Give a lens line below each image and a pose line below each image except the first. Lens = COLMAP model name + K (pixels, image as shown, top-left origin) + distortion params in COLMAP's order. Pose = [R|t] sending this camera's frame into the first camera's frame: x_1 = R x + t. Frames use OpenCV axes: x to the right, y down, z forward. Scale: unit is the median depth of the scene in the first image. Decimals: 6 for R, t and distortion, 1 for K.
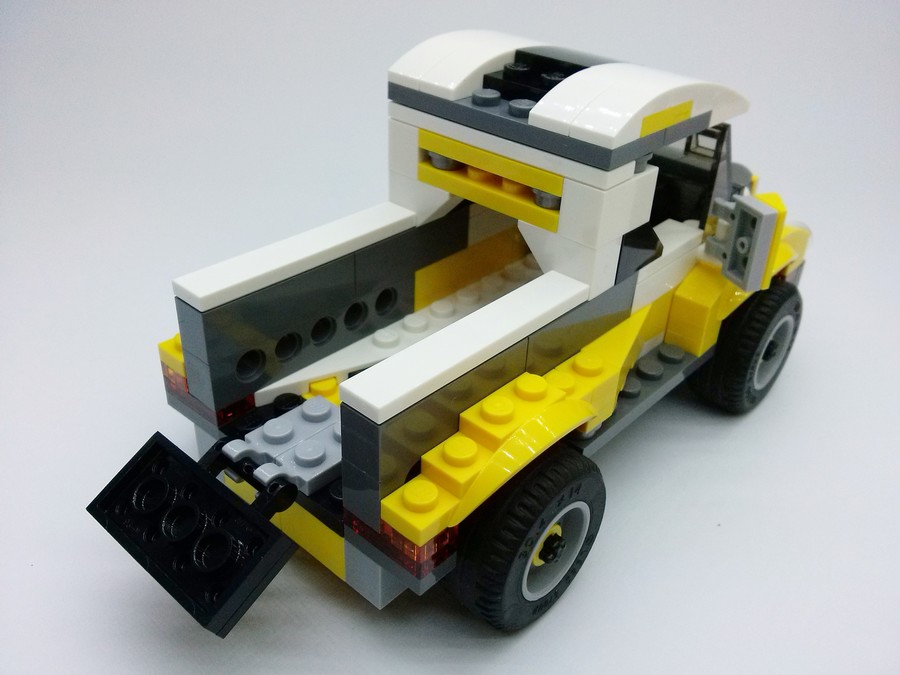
lens RADIAL K [[841.6, 0, 454.7], [0, 841.6, 346.7], [0, 0, 1]] dist [-0.026456, 0.000000]
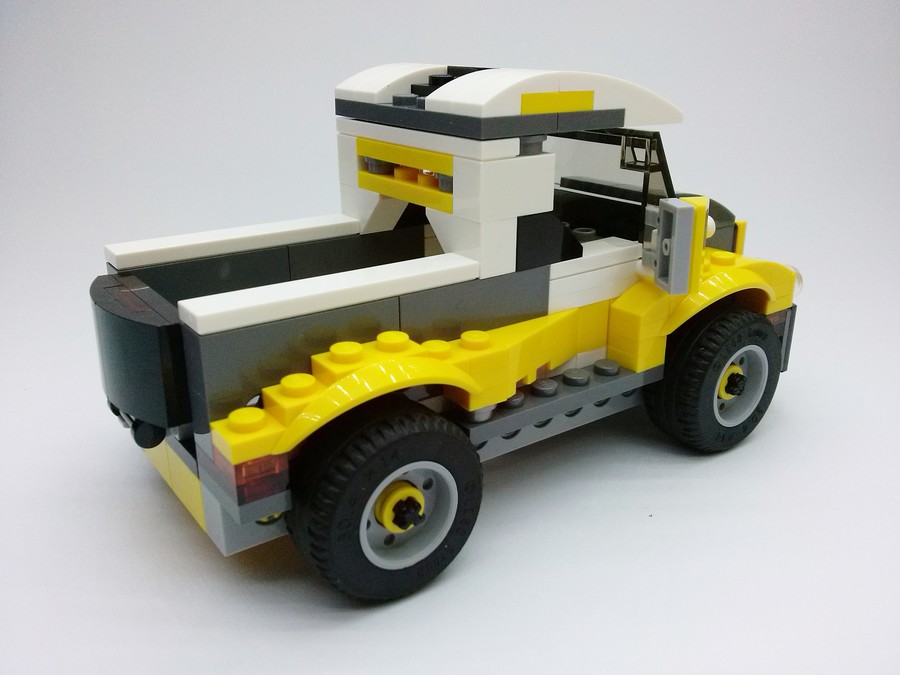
lens RADIAL K [[841.6, 0, 451.5], [0, 841.6, 342.0], [0, 0, 1]] dist [-0.026456, 0.000000]
pose [[0.978607, 0.037590, -0.202277, 0.304945], [-0.078054, 0.977500, -0.195965, 0.200665], [0.190359, 0.207561, 0.959522, 0.040083]]
